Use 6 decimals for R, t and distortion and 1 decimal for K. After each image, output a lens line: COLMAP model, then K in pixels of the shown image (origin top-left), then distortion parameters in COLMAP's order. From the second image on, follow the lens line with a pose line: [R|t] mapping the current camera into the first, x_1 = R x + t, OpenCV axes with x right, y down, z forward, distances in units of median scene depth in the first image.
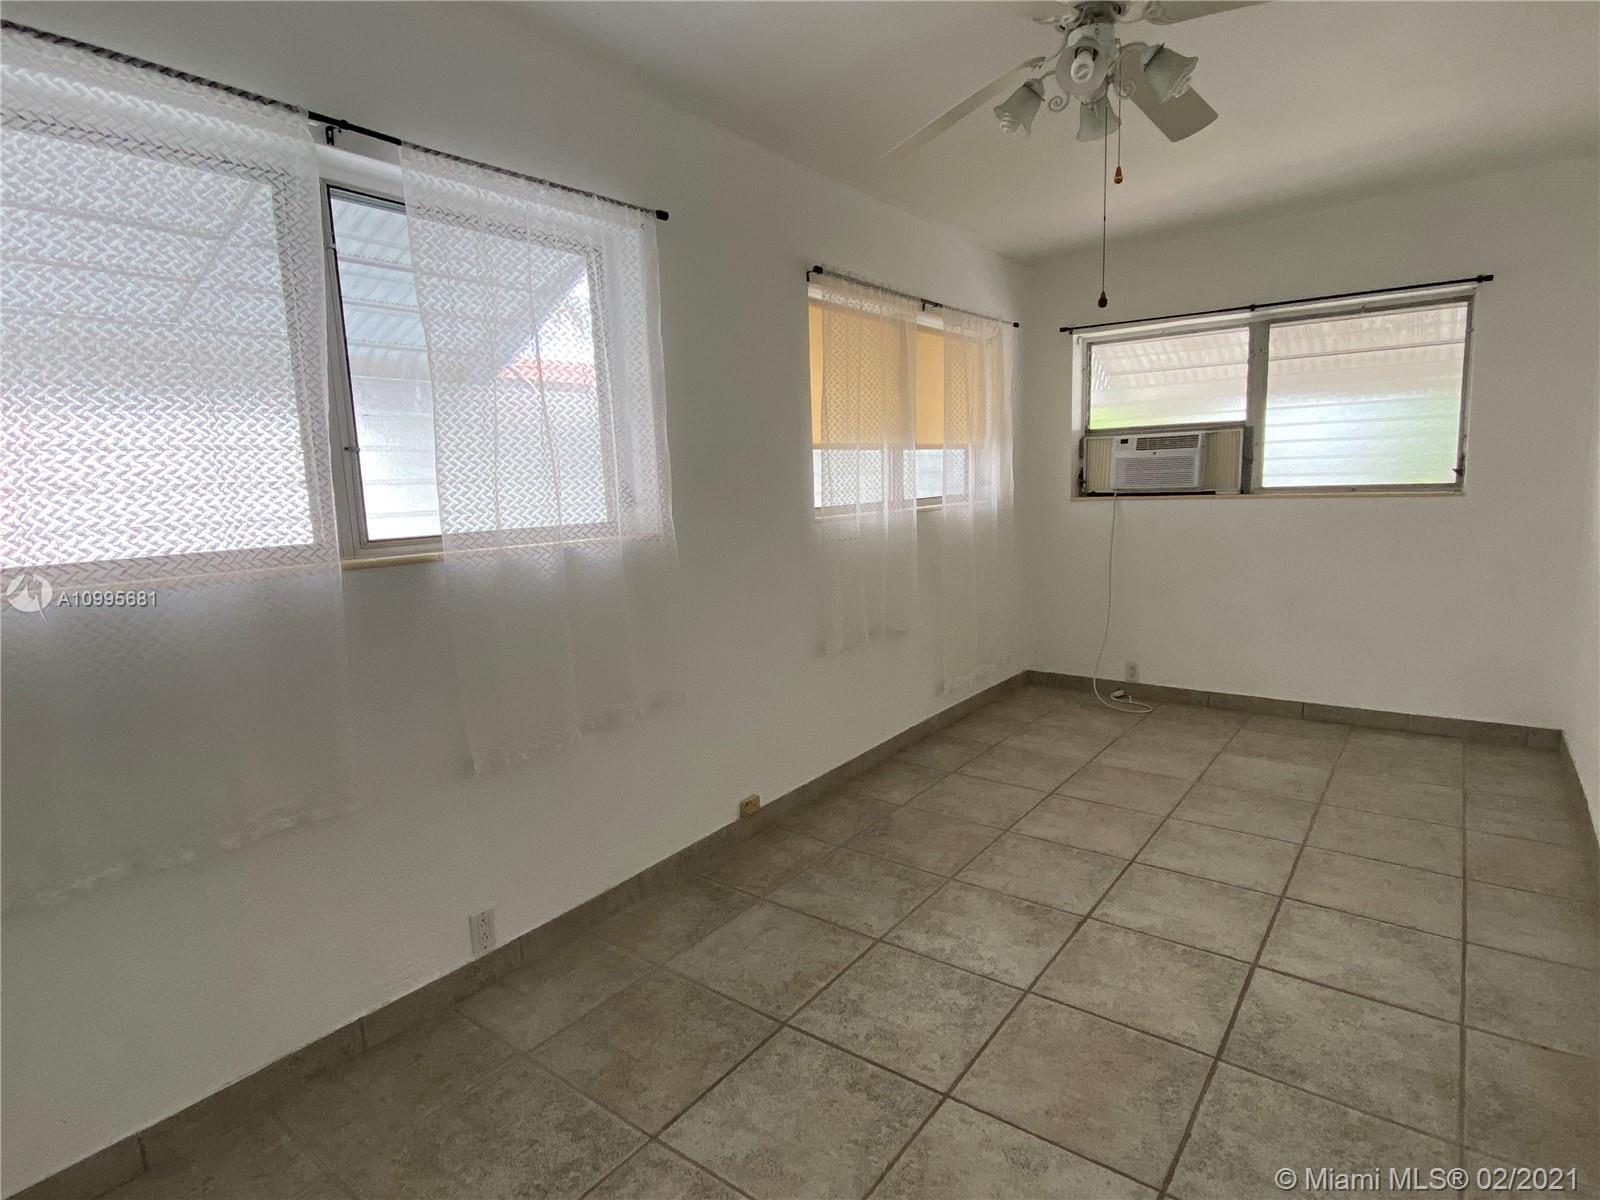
lens RADIAL K [[858.4, 0, 802.3], [0, 858.4, 591.2], [0, 0, 1]] dist [0.028790, -0.001498]
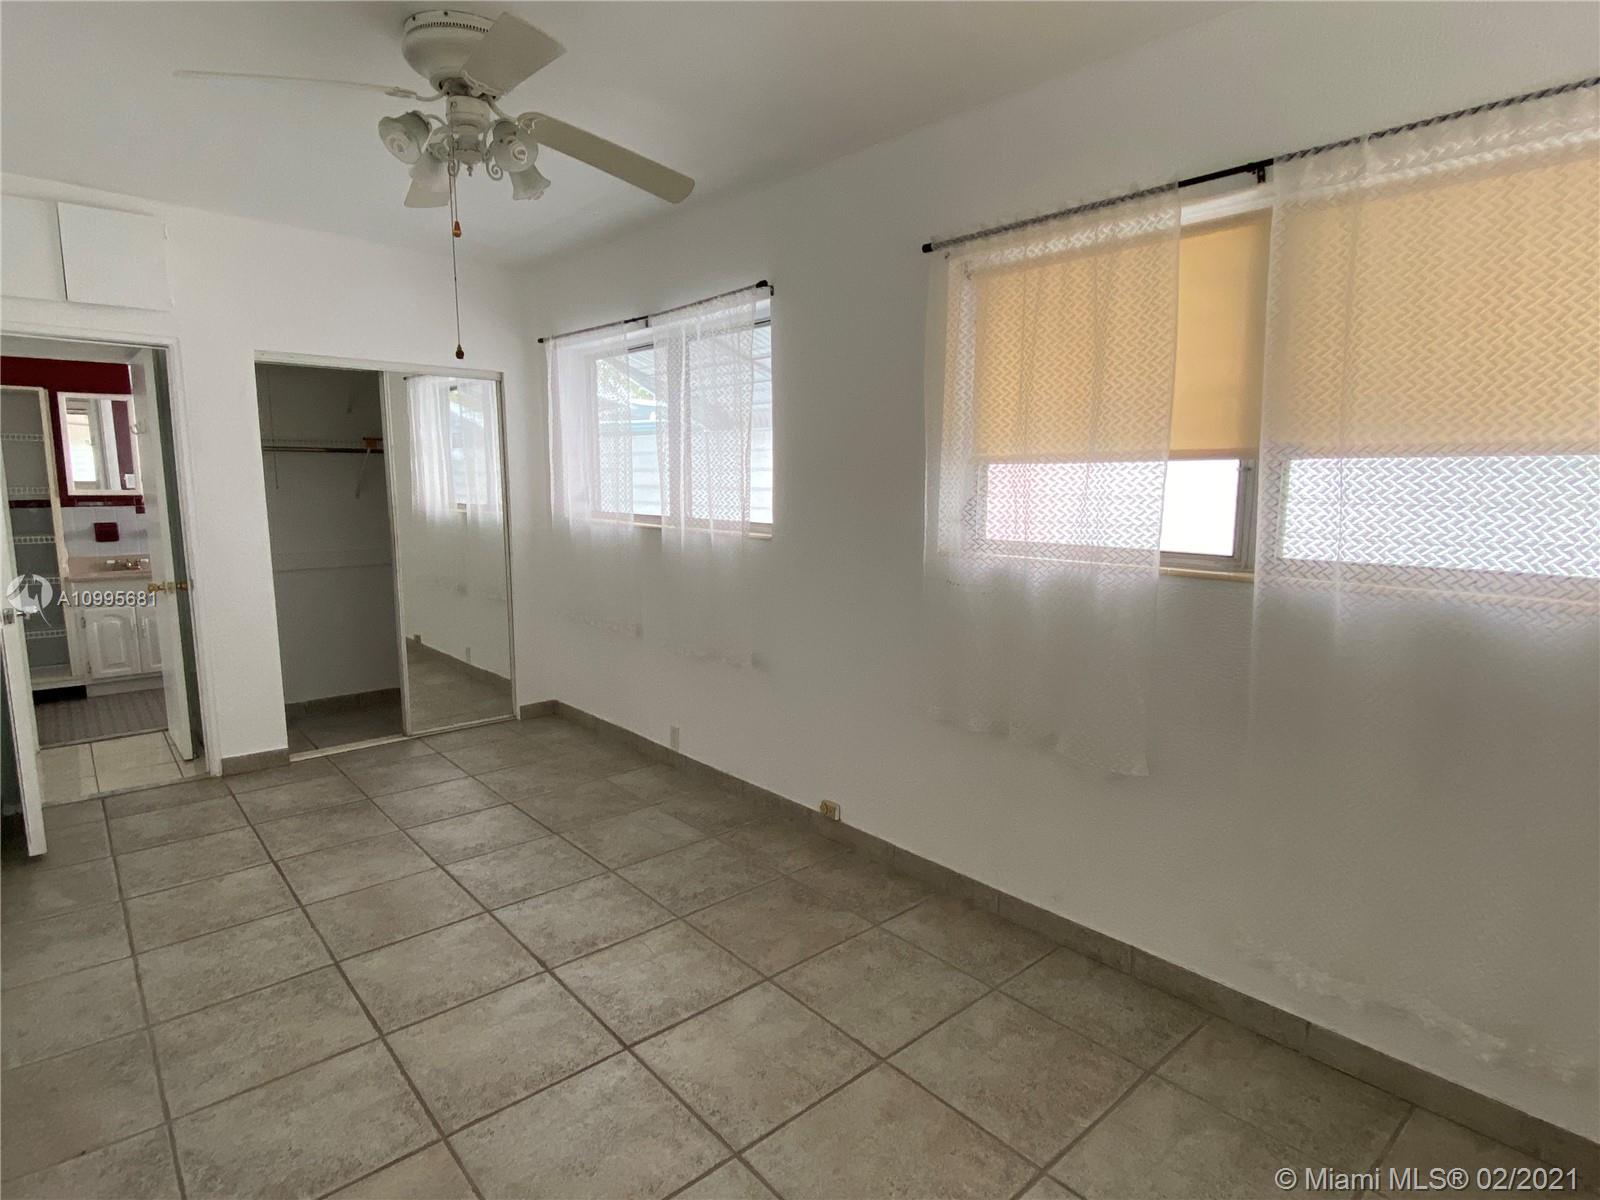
lens RADIAL K [[858.4, 0, 803.2], [0, 858.4, 603.9], [0, 0, 1]] dist [0.028790, -0.001498]
pose [[-0.197765, 0.184568, -0.962717, 1.155160], [-0.132560, 0.968057, 0.212823, -0.270717], [0.971245, 0.169707, -0.166982, 1.399369]]
